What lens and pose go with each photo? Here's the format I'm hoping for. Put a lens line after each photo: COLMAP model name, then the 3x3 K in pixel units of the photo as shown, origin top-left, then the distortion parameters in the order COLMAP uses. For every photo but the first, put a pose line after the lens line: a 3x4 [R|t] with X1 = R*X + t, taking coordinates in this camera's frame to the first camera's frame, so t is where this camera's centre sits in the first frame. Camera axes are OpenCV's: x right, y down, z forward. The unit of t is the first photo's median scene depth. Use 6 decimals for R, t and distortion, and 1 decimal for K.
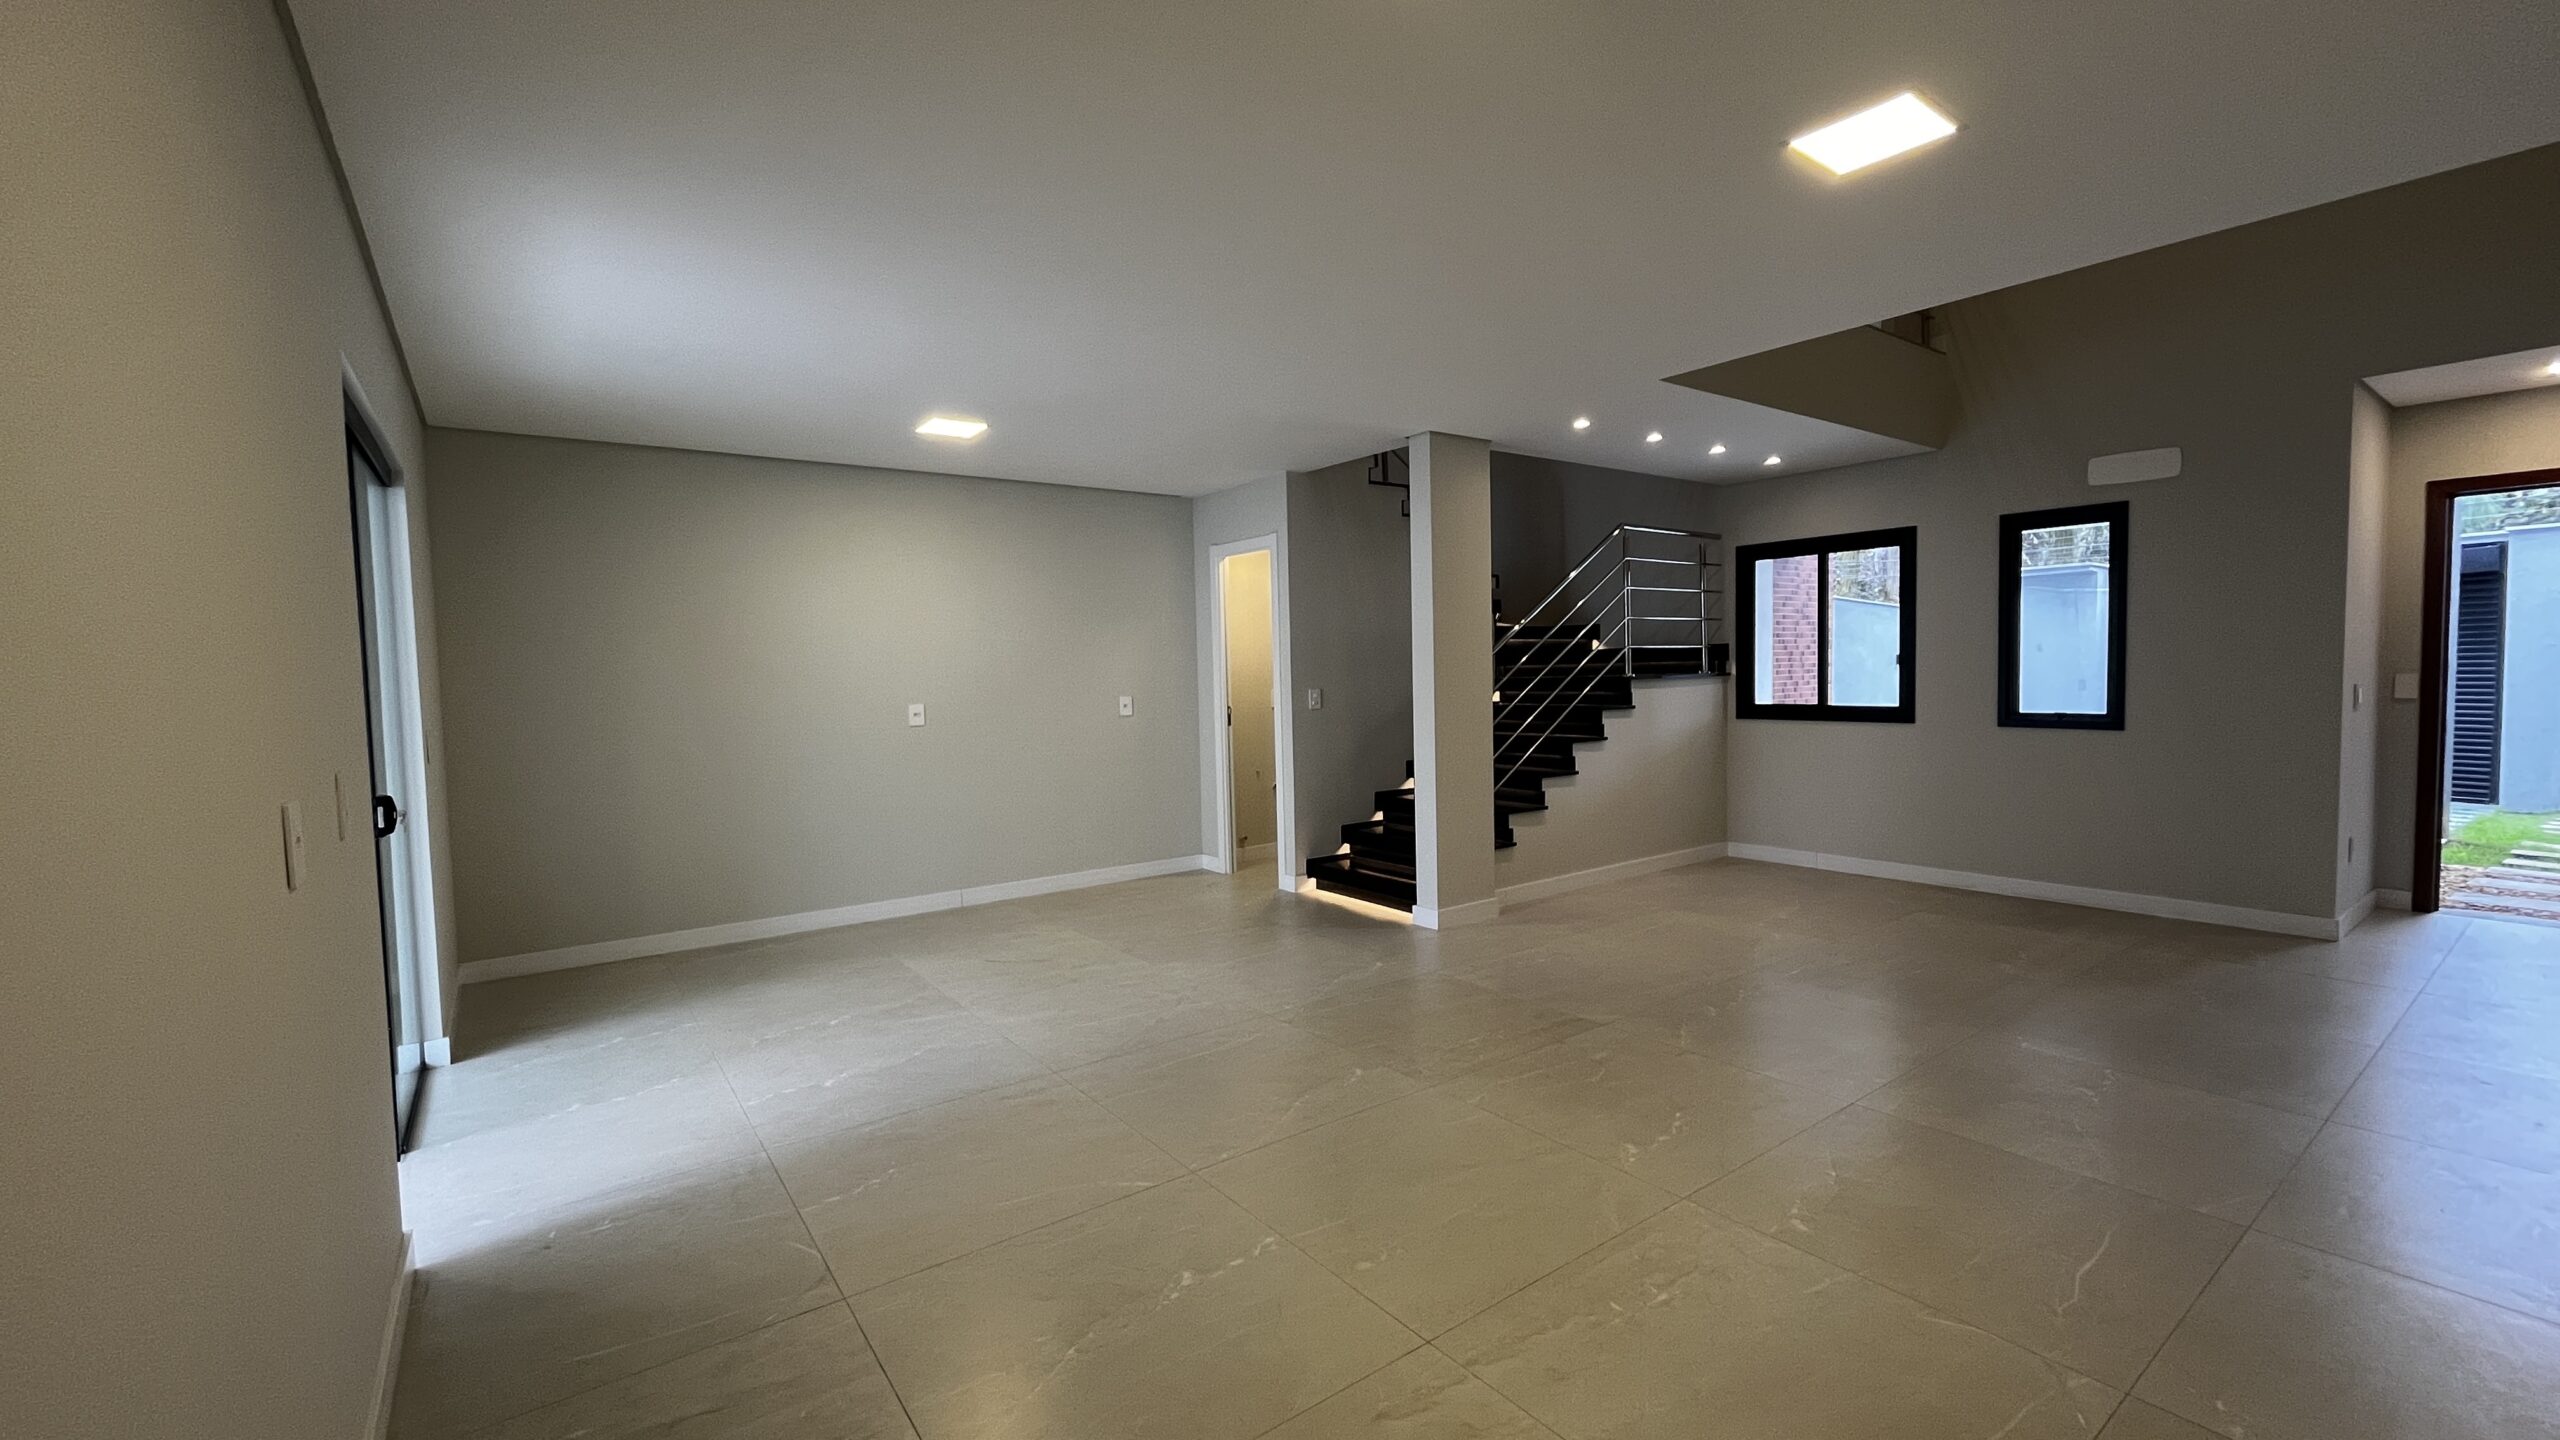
lens RADIAL K [[1034.3, 0, 1289.9], [0, 1034.3, 717.9], [0, 0, 1]] dist [-0.001370, 0.000019]
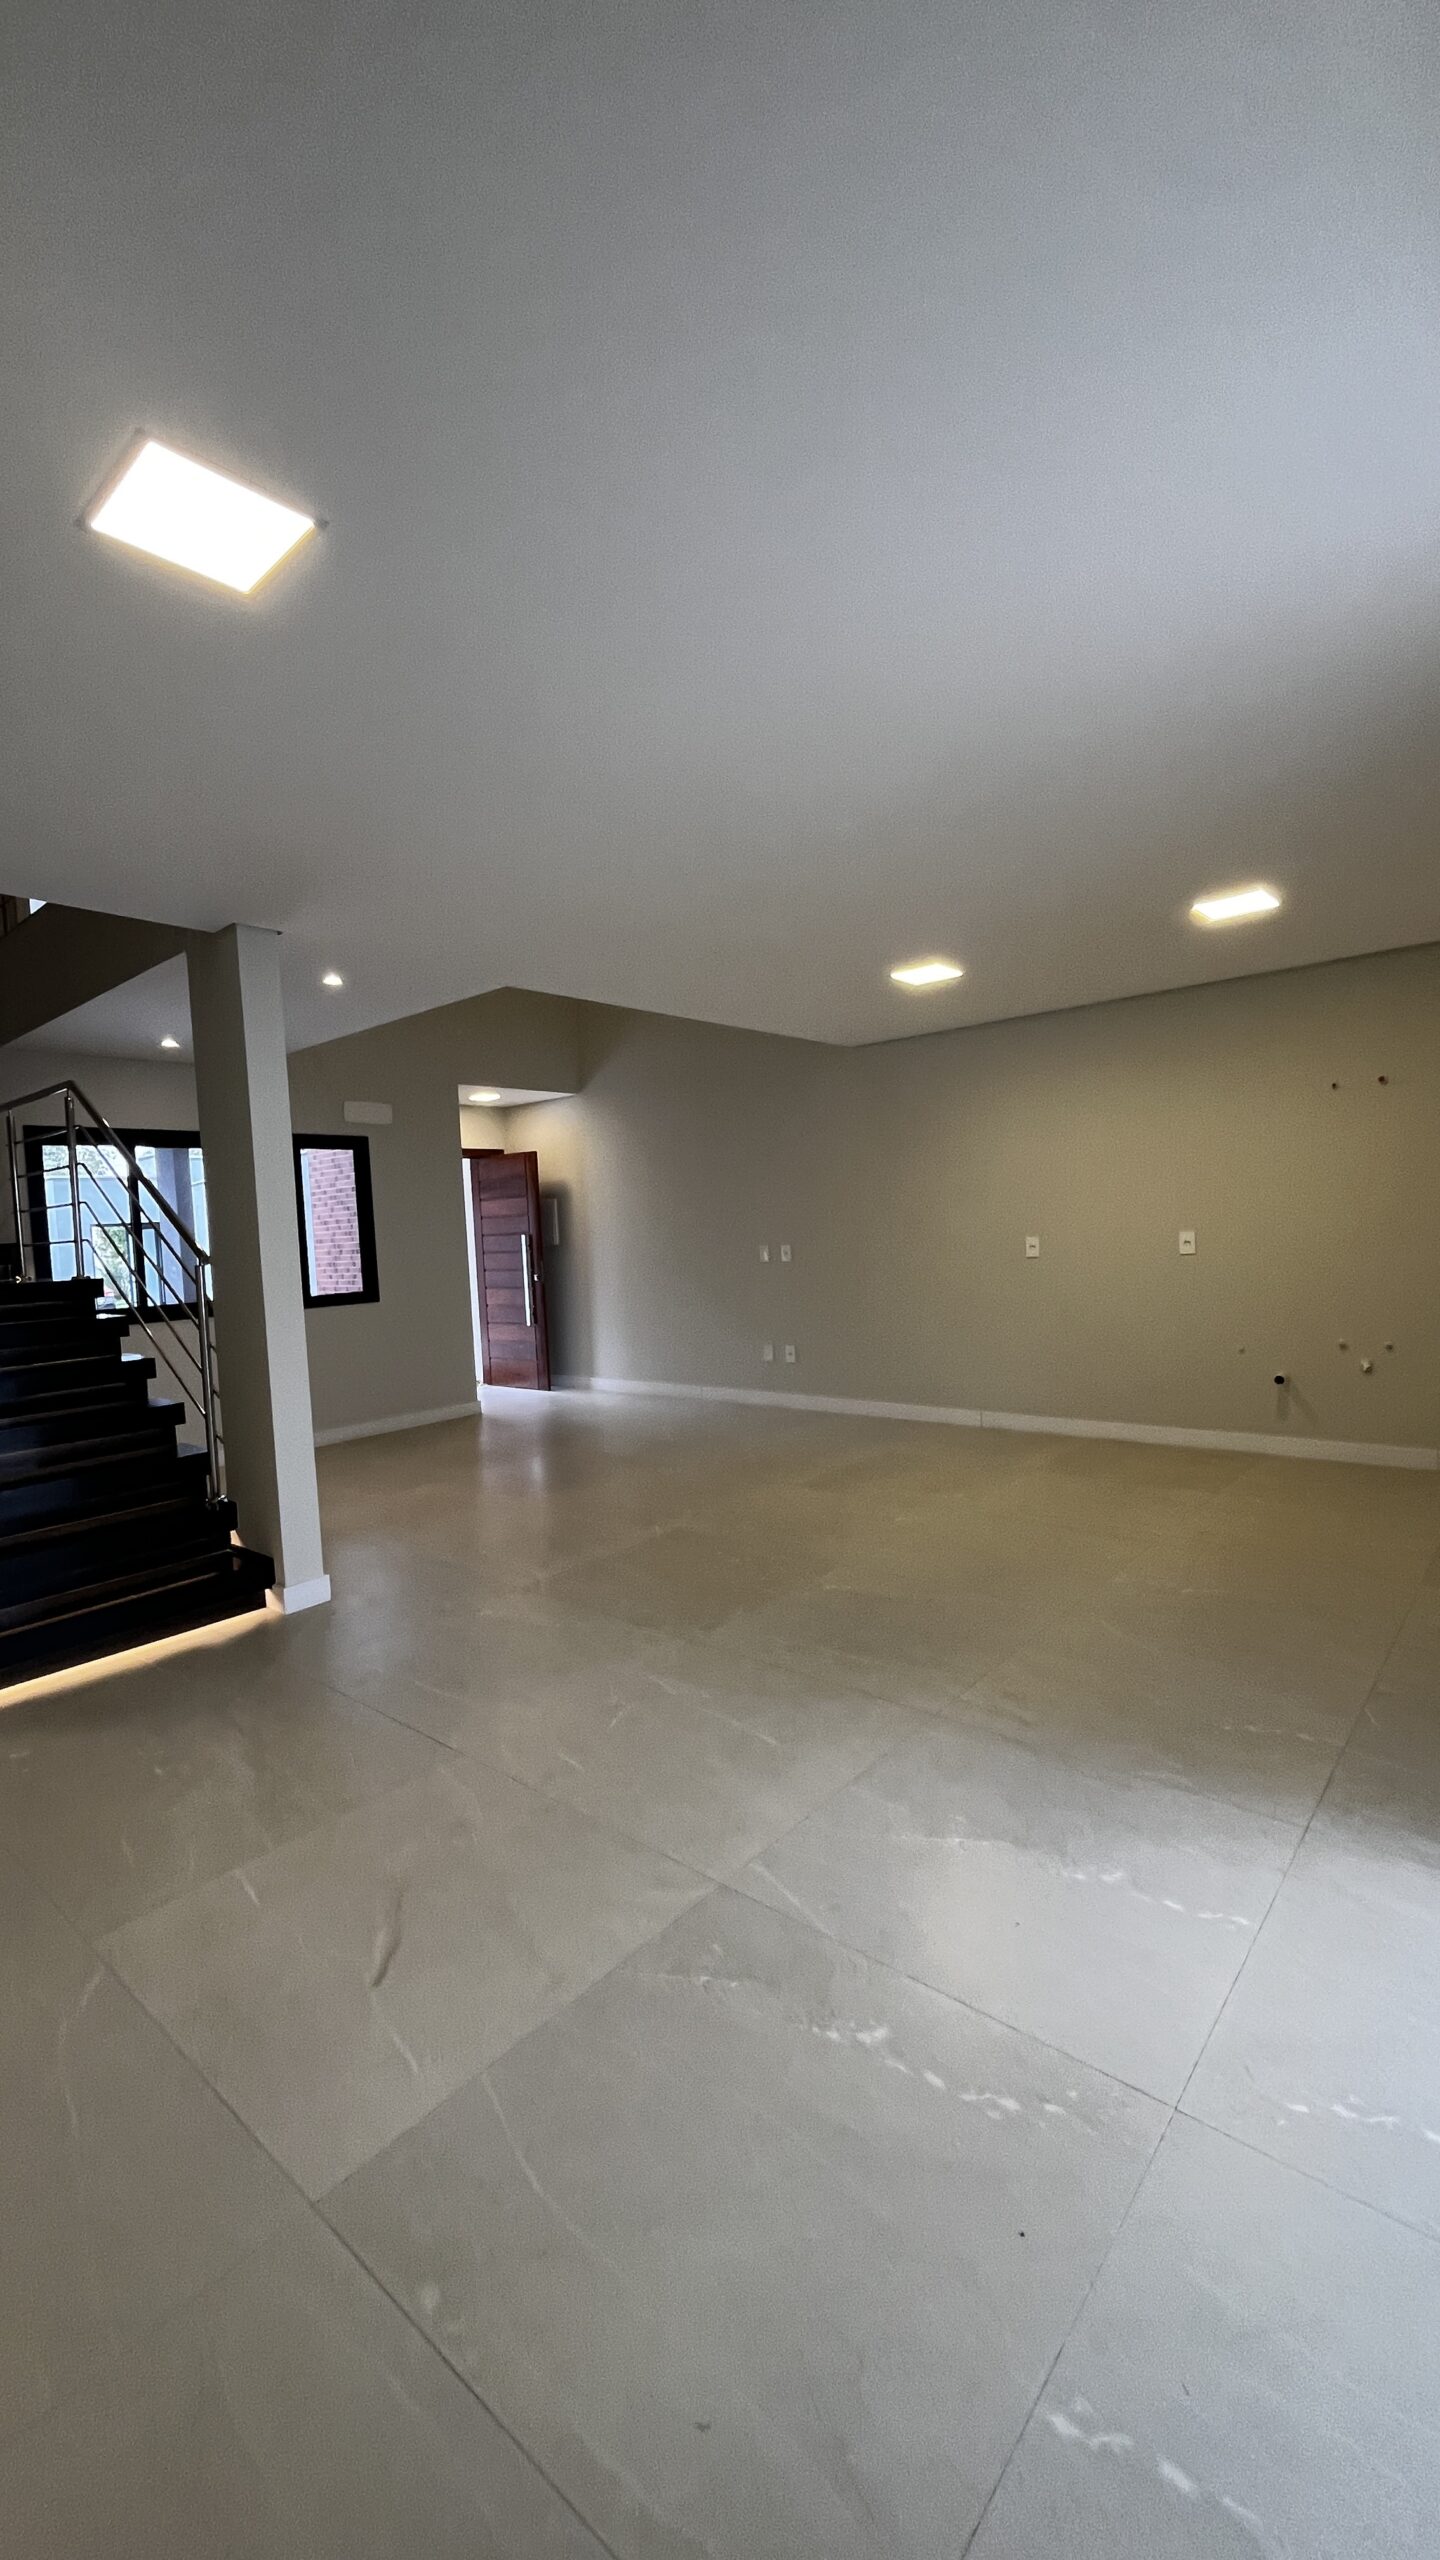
lens RADIAL K [[1034.3, 0, 707.1], [0, 1034.3, 1293.8], [0, 0, 1]] dist [-0.001370, 0.000019]
pose [[-0.208173, -0.028788, 0.977668, -0.786799], [0.100581, 0.993637, 0.050675, -0.031765], [-0.972907, 0.108885, -0.203953, 1.061212]]
